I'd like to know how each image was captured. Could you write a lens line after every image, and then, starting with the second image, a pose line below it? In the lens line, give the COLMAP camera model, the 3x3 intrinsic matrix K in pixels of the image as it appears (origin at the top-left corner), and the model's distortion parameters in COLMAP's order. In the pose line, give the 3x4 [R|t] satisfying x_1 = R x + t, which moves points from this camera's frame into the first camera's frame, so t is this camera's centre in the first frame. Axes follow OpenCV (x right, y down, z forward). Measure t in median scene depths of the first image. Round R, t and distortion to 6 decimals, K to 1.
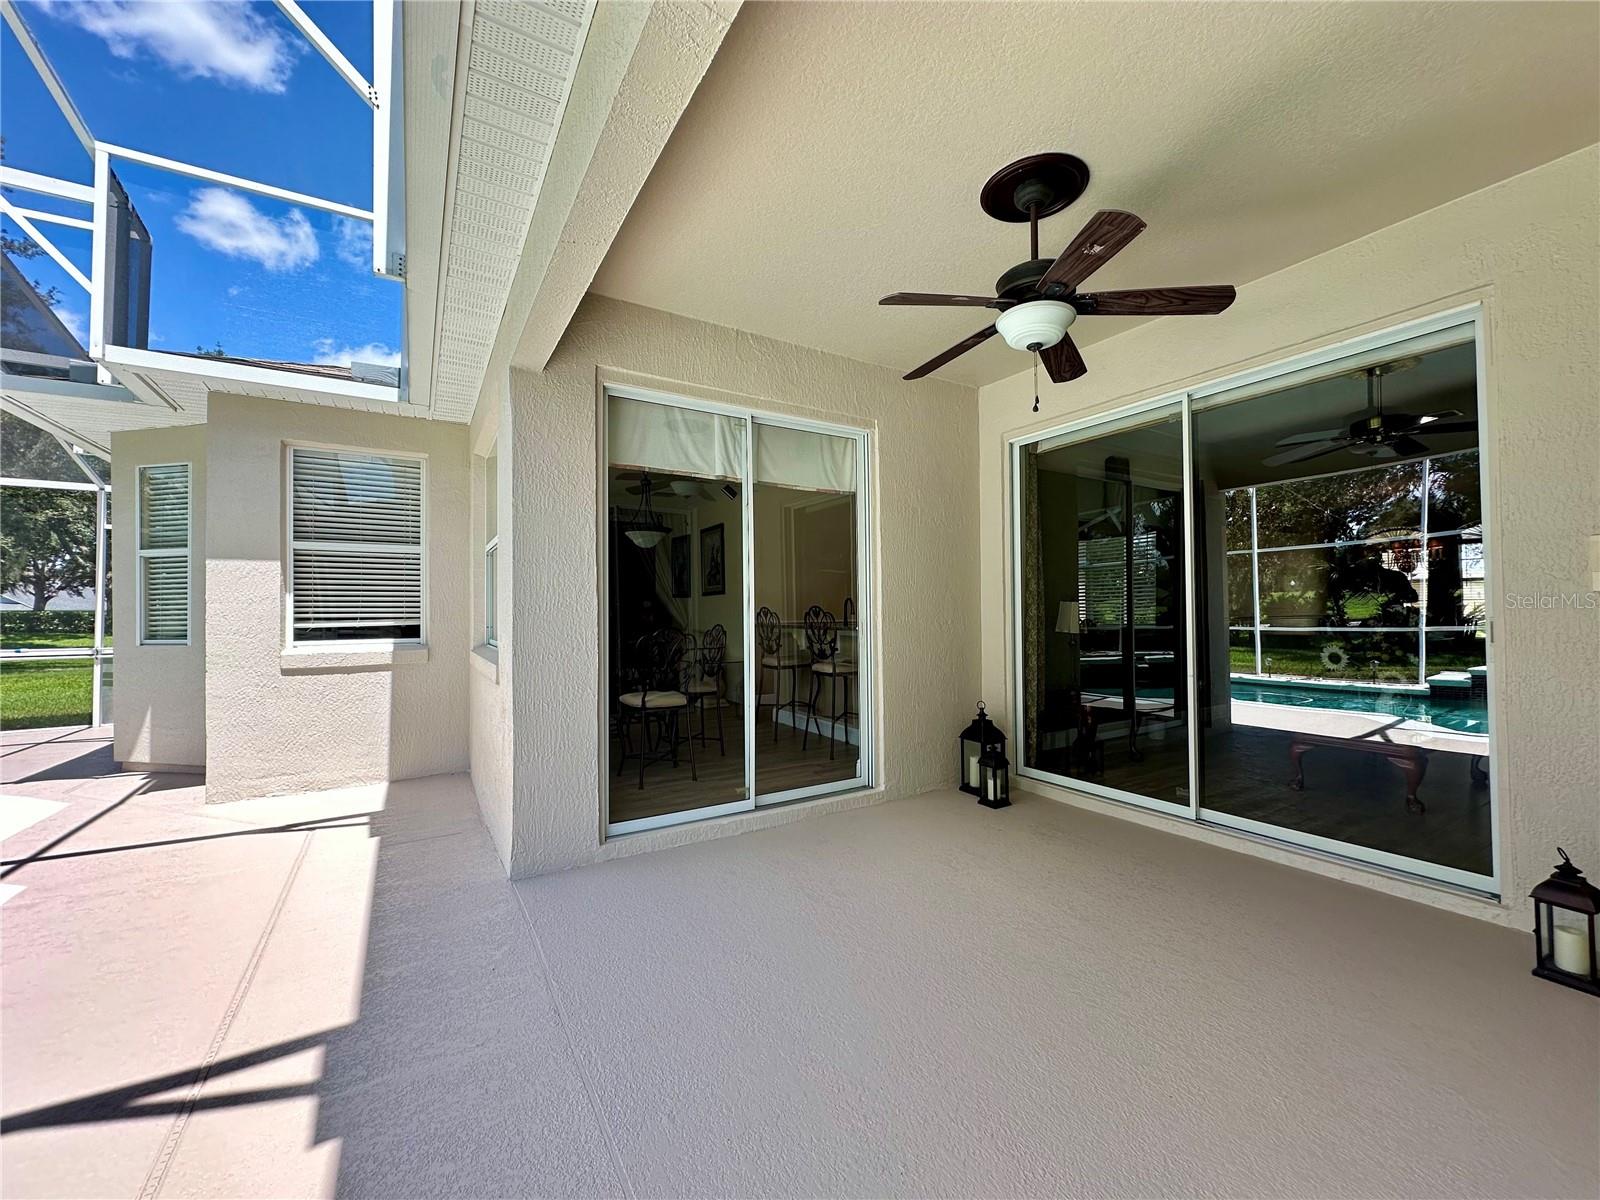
lens RADIAL K [[631.2, 0, 799.3], [0, 631.2, 597.0], [0, 0, 1]] dist [0.004635, 0.000105]
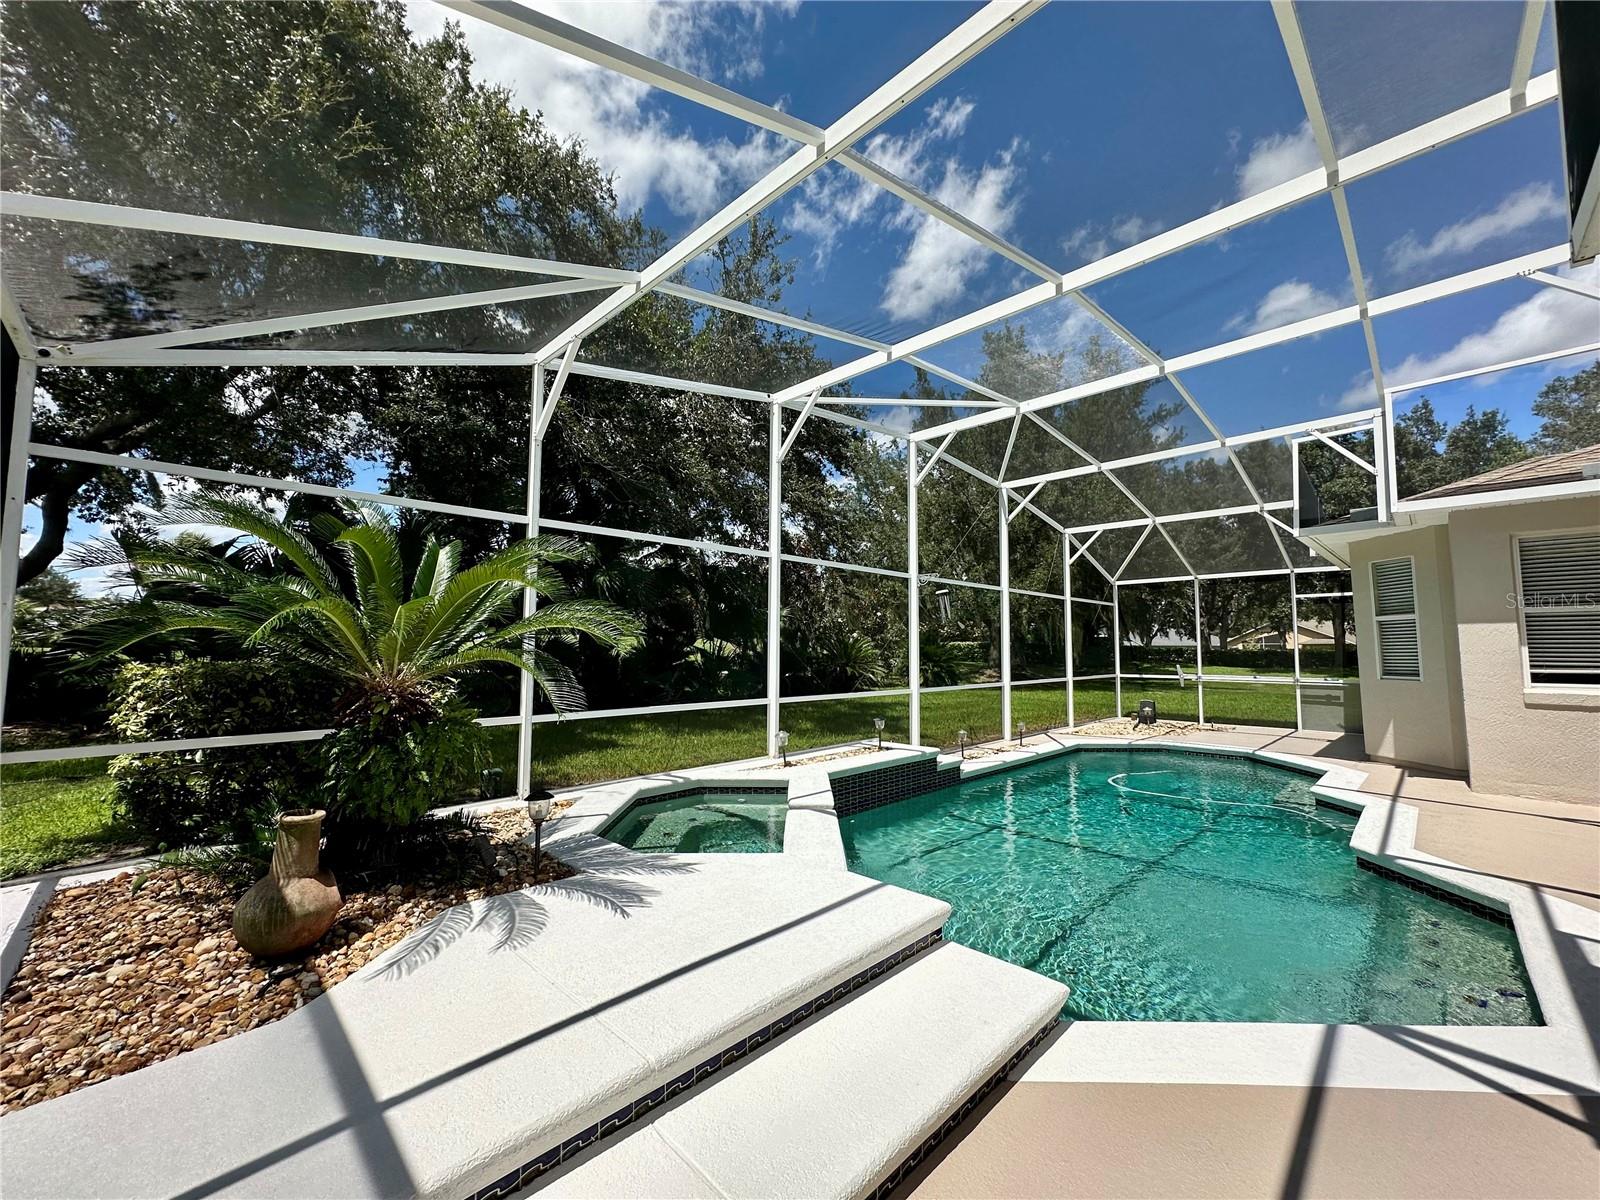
lens RADIAL K [[631.2, 0, 800.1], [0, 631.2, 602.5], [0, 0, 1]] dist [0.004635, 0.000105]
pose [[0.235836, -0.060976, -0.969878, 0.136885], [0.007913, 0.998117, -0.060827, -0.028761], [0.971761, 0.006671, 0.235875, -0.793432]]
